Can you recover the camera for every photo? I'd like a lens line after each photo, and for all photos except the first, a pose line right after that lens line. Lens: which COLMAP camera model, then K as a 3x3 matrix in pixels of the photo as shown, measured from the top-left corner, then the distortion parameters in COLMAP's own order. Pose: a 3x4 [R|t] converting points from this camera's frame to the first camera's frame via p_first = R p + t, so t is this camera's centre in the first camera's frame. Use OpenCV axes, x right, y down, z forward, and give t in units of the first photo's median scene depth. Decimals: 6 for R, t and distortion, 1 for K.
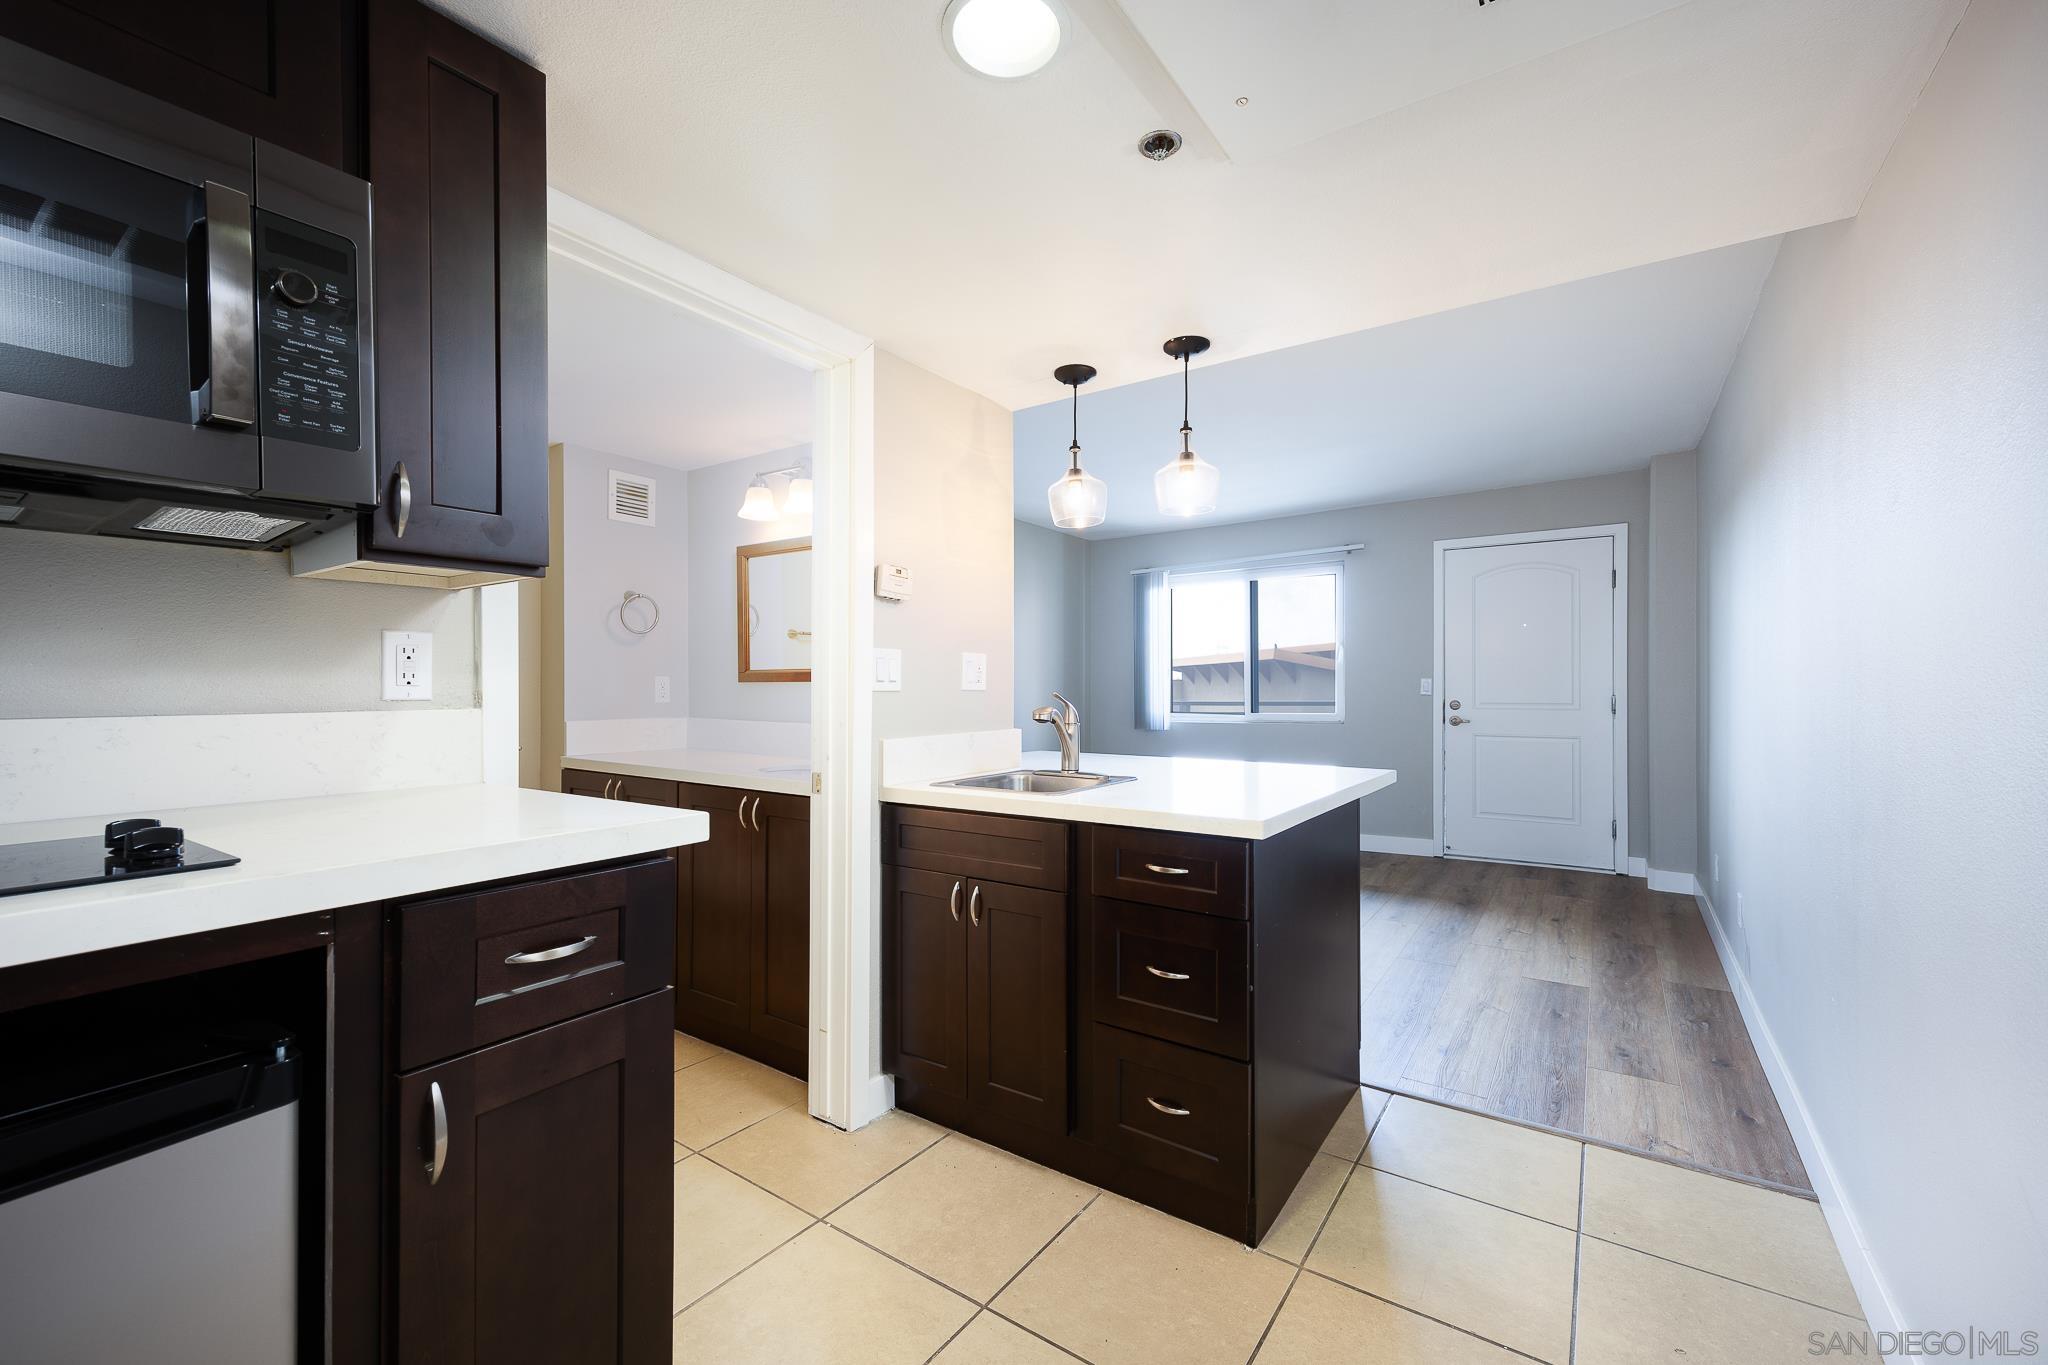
lens RADIAL K [[847.8, 0, 1024.0], [0, 847.8, 682.5], [0, 0, 1]] dist [0.010011, -0.000177]
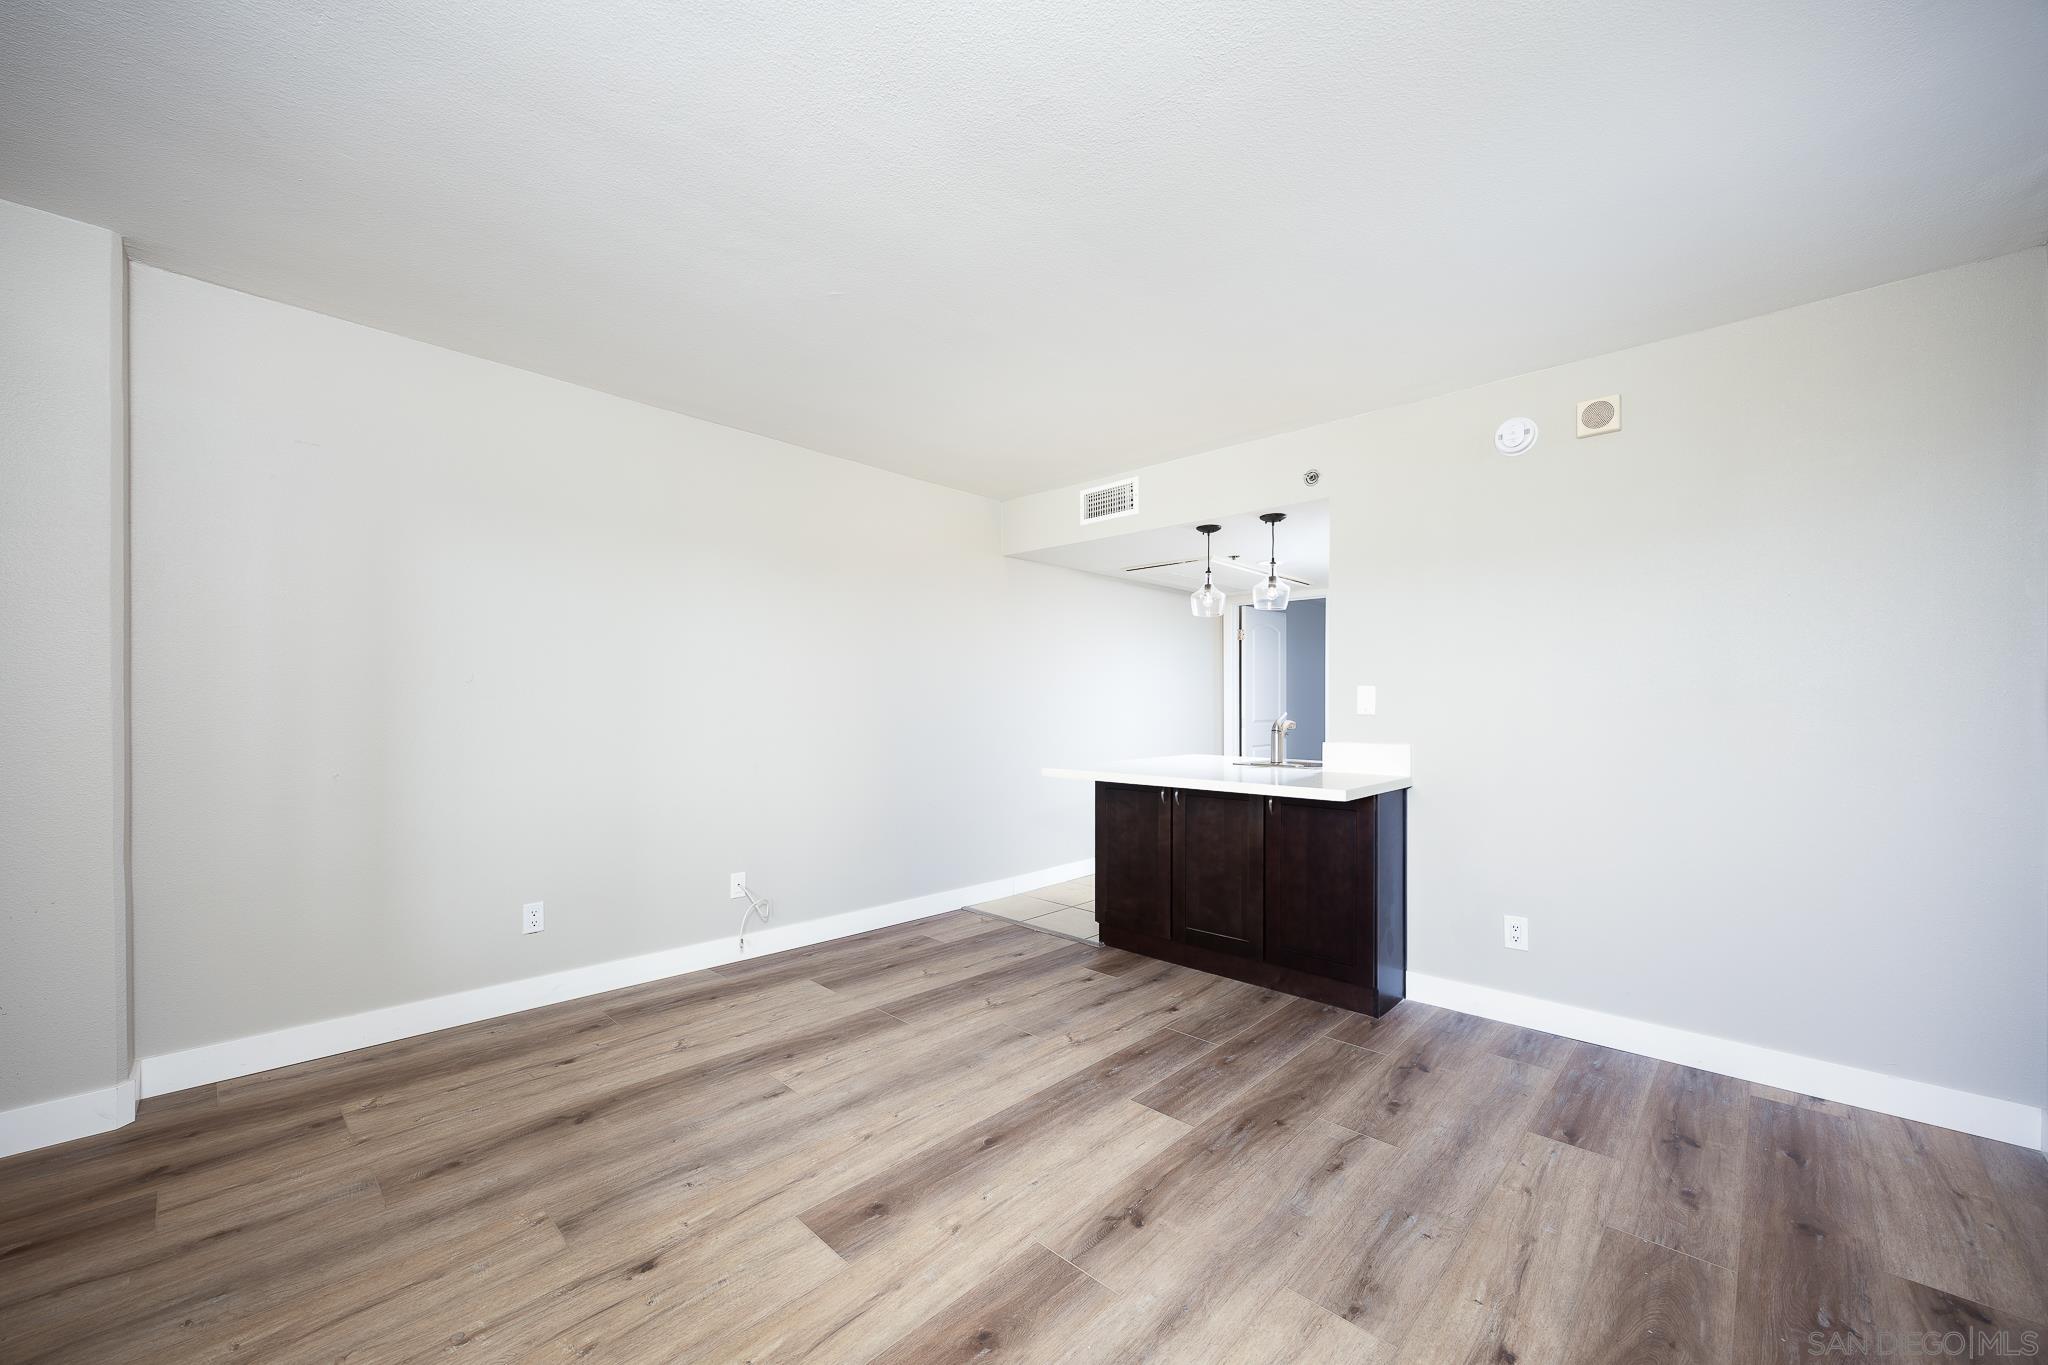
lens RADIAL K [[786.2, 0, 1023.6], [0, 786.2, 707.1], [0, 0, 1]] dist [-0.001052, -0.000296]
pose [[-0.986475, -0.000447, 0.163913, 0.090604], [-0.000353, 1.000000, 0.000605, 0.001472], [-0.163913, 0.000539, -0.986475, 0.806392]]
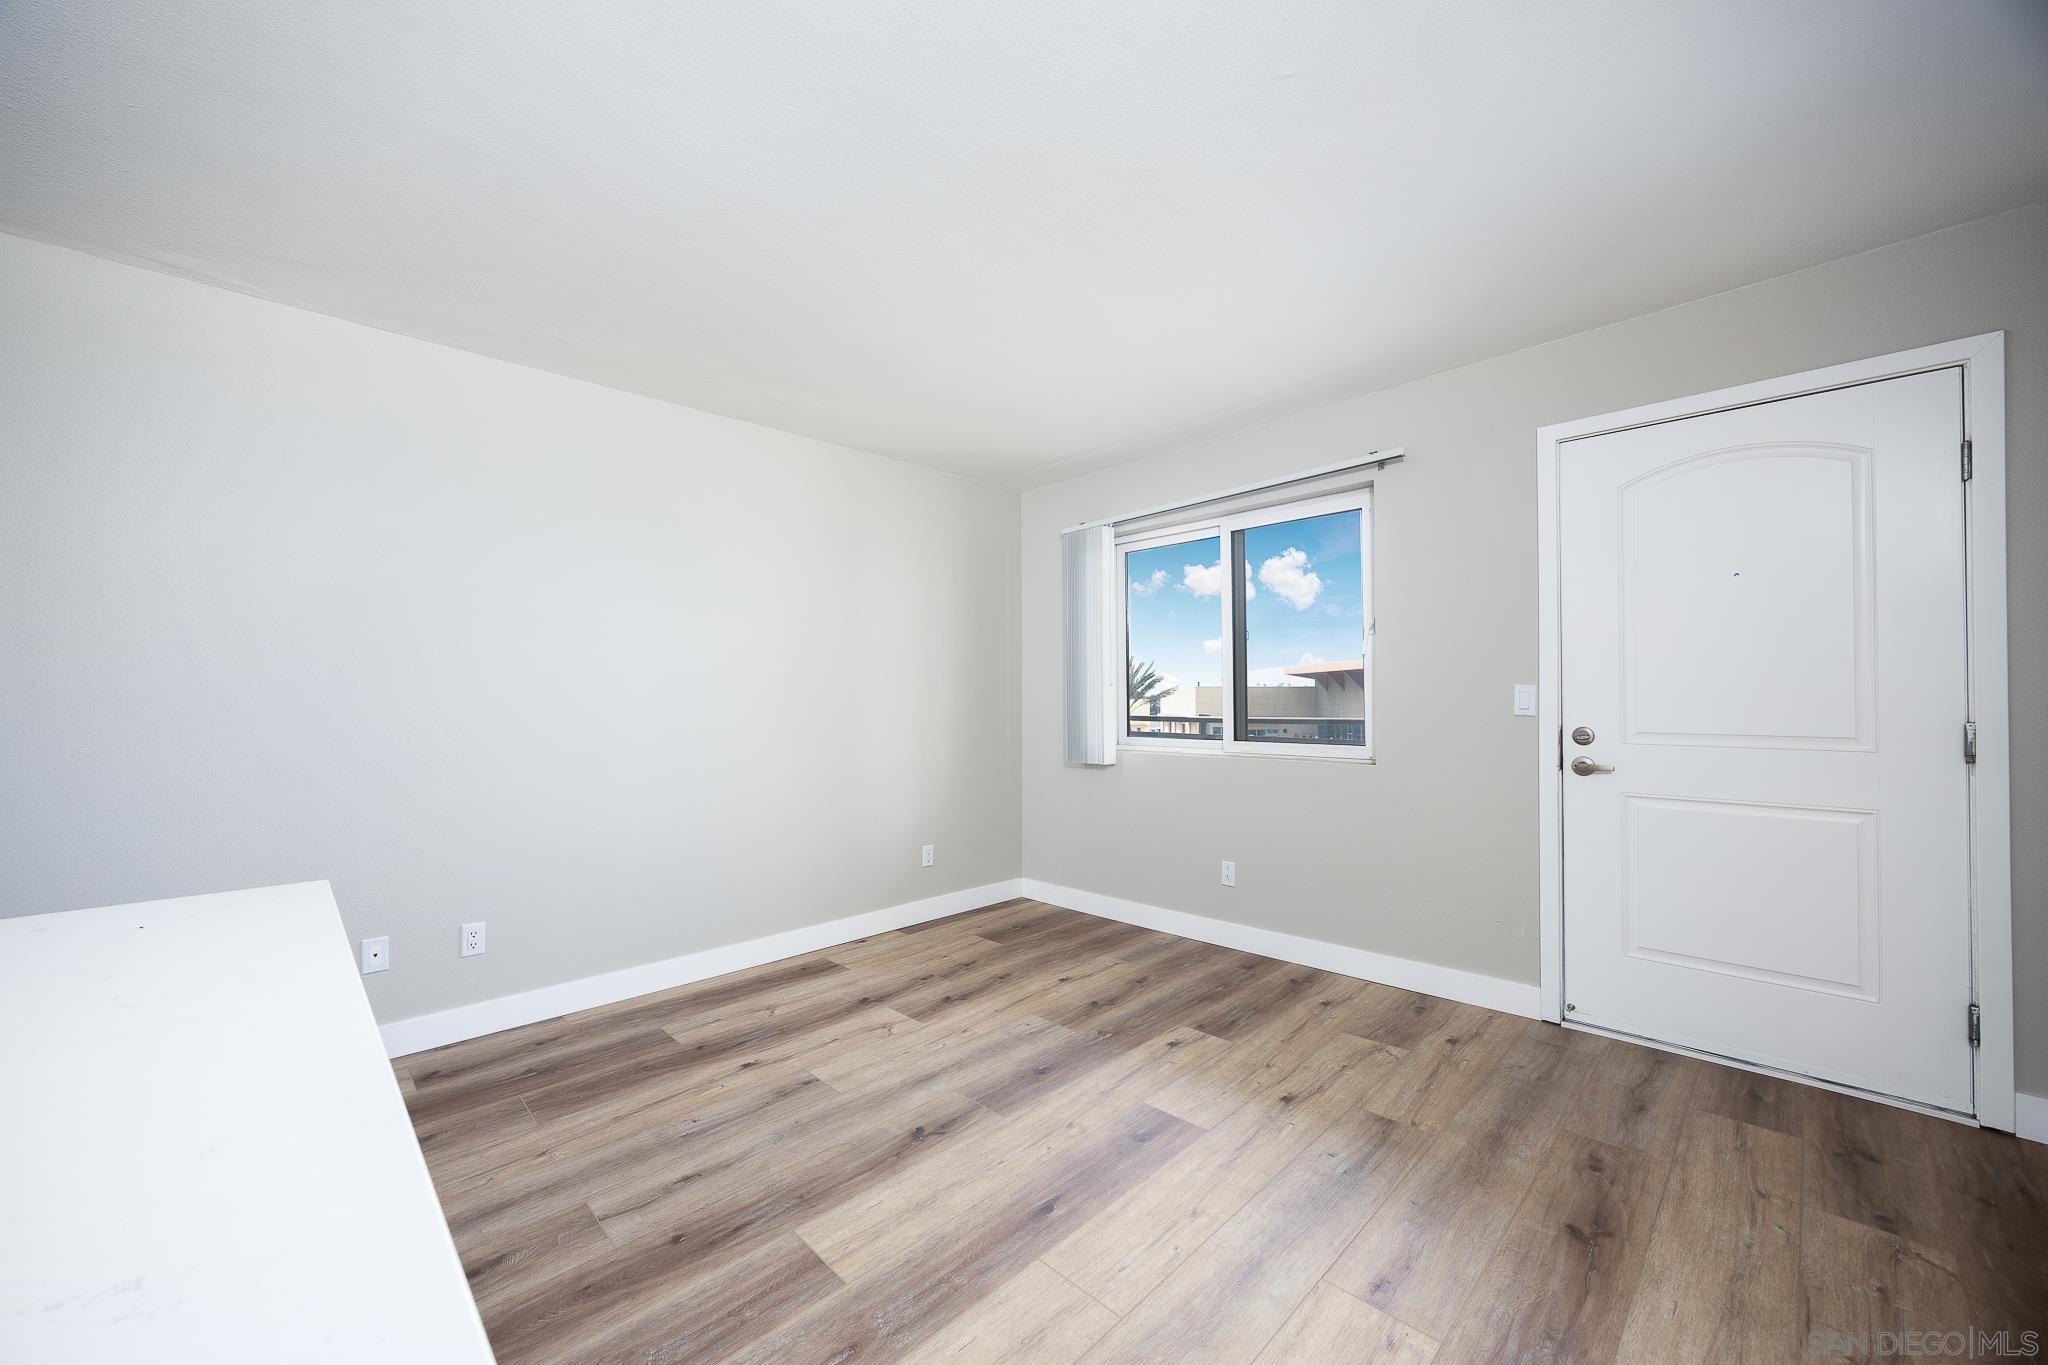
lens RADIAL K [[773.7, 0, 1024.9], [0, 773.7, 686.7], [0, 0, 1]] dist [-0.002459, -0.000175]
pose [[0.982124, -0.003565, -0.188202, 0.180890], [0.002697, 0.999985, -0.004868, -0.001546], [0.188216, 0.004273, 0.982118, 0.326739]]
